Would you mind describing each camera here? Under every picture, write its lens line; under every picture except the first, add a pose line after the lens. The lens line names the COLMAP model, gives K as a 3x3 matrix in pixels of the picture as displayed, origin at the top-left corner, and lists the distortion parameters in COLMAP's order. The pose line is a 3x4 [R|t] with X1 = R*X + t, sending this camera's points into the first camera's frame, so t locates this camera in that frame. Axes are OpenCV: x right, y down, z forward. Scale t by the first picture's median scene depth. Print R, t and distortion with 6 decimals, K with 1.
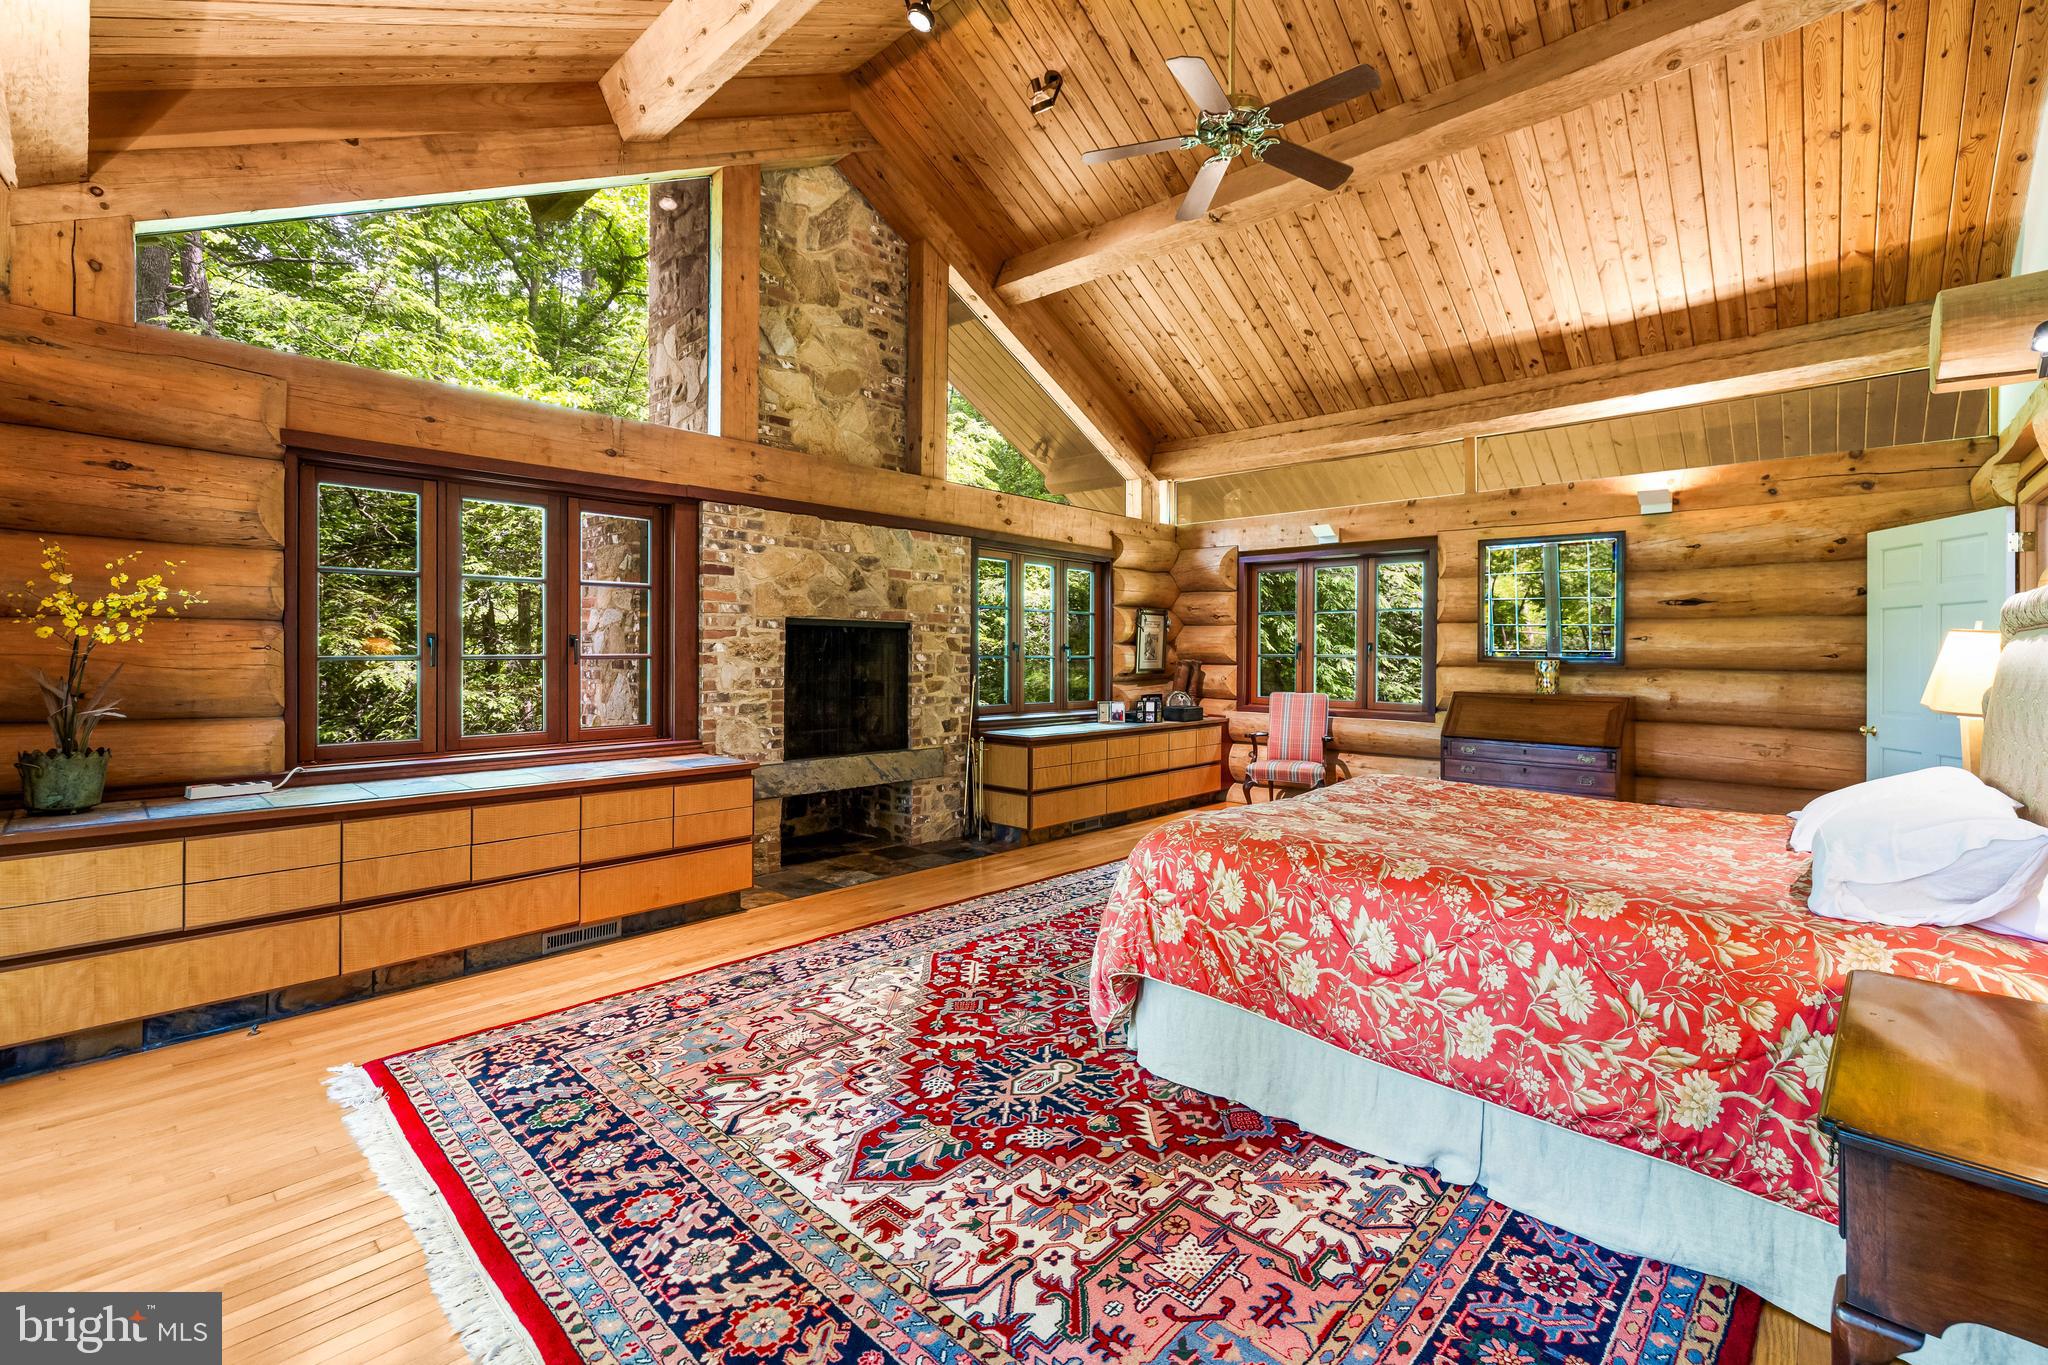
lens RADIAL K [[848.1, 0, 1030.8], [0, 848.1, 666.5], [0, 0, 1]] dist [0.001558, -0.000248]
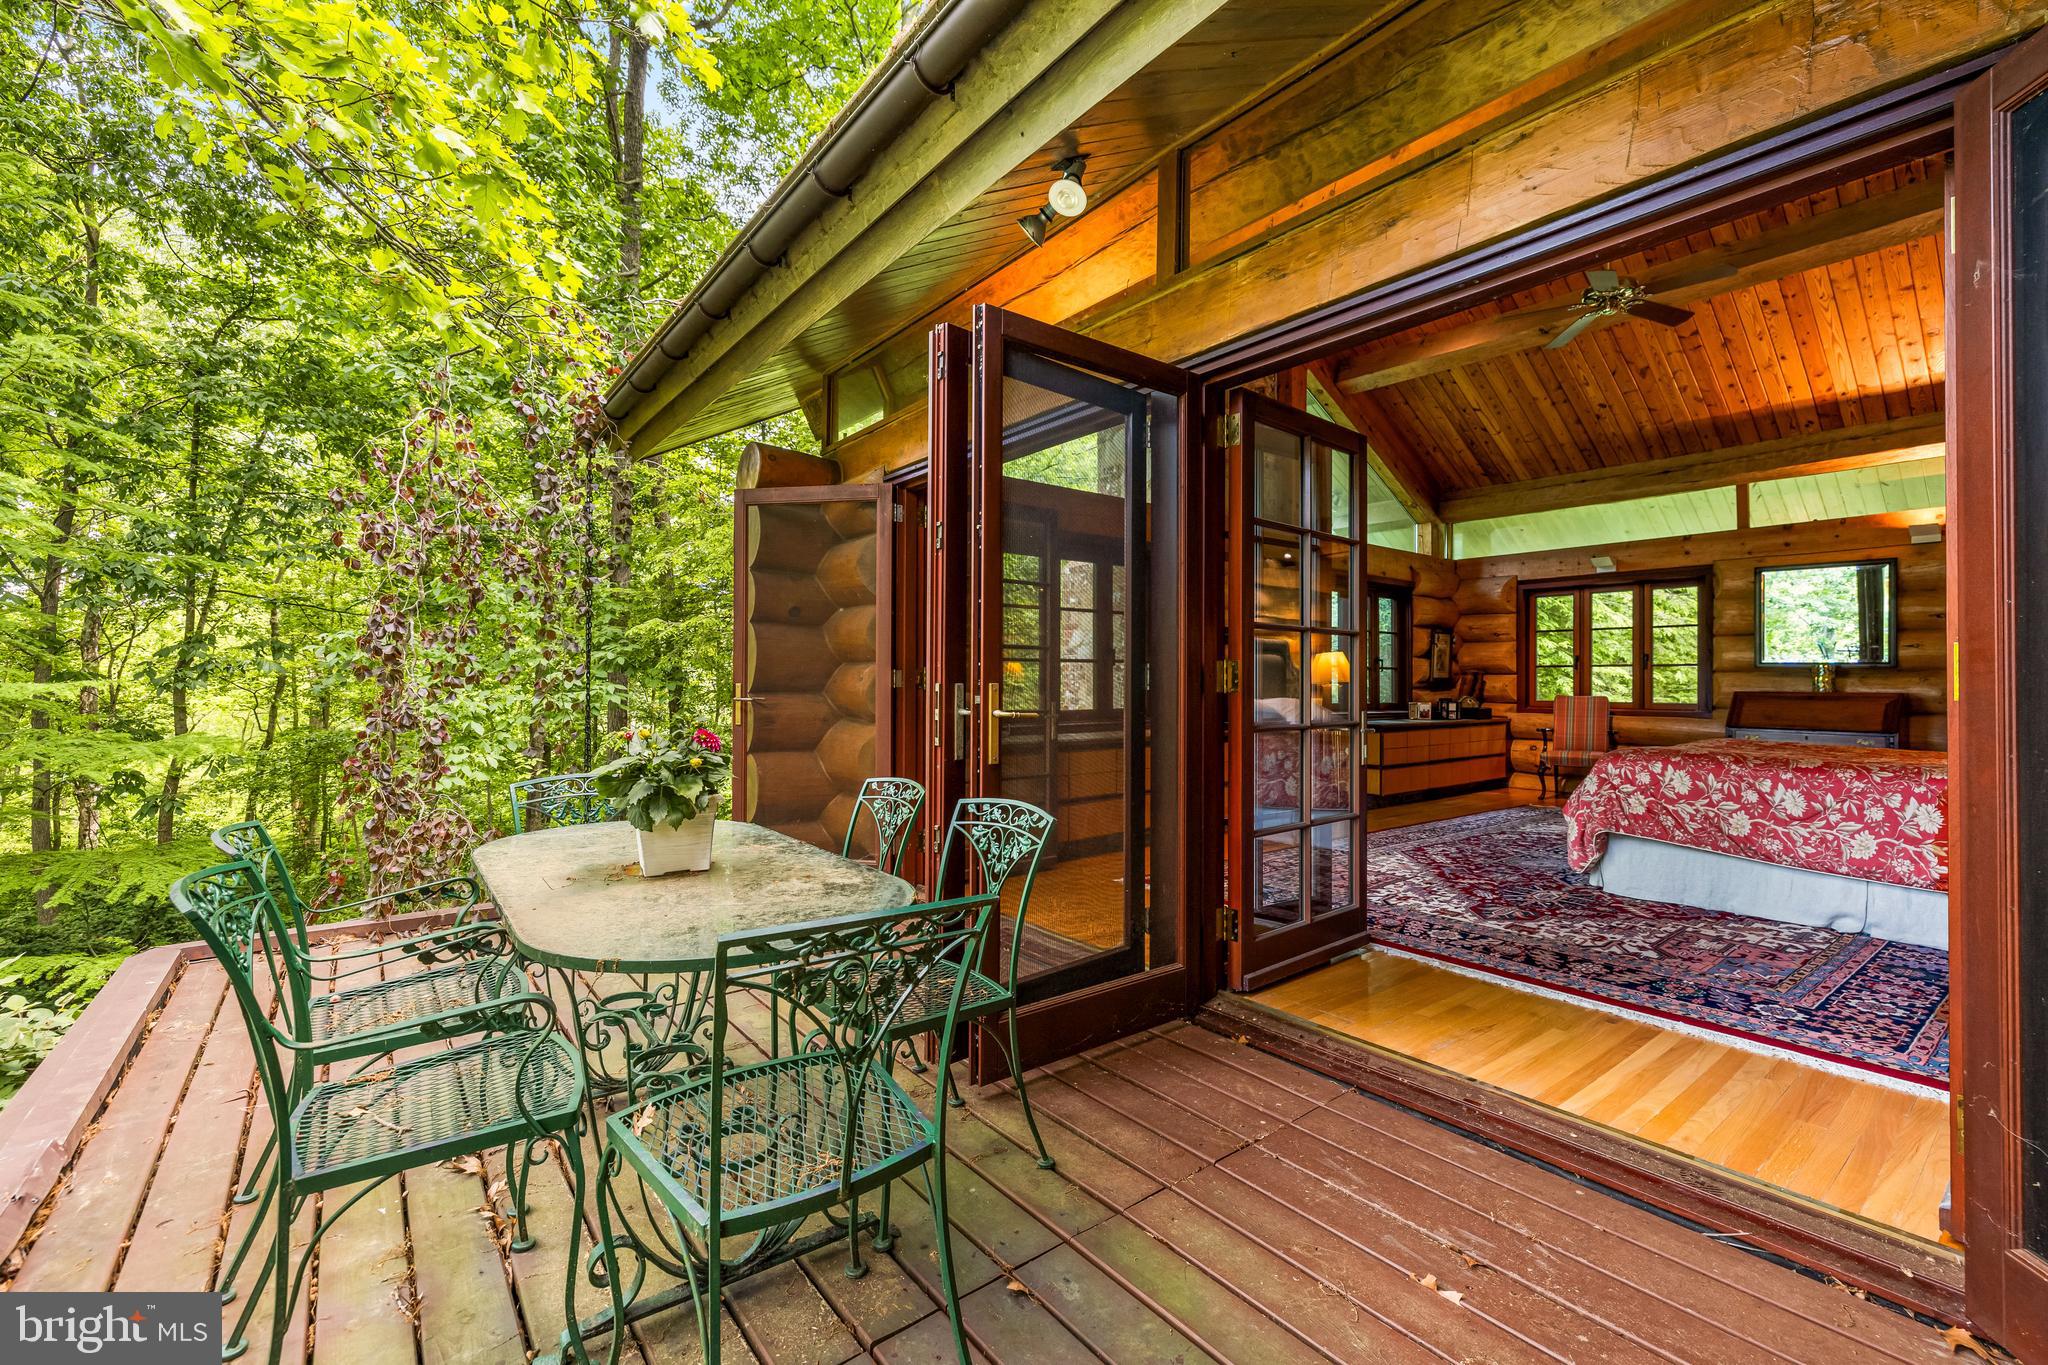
lens RADIAL K [[848.1, 0, 1020.6], [0, 848.1, 687.1], [0, 0, 1]] dist [0.001558, -0.000248]
pose [[0.988480, -0.001908, -0.151337, -0.414078], [0.000084, 0.999927, -0.012057, 0.046918], [0.151349, 0.011905, 0.988409, -0.453735]]
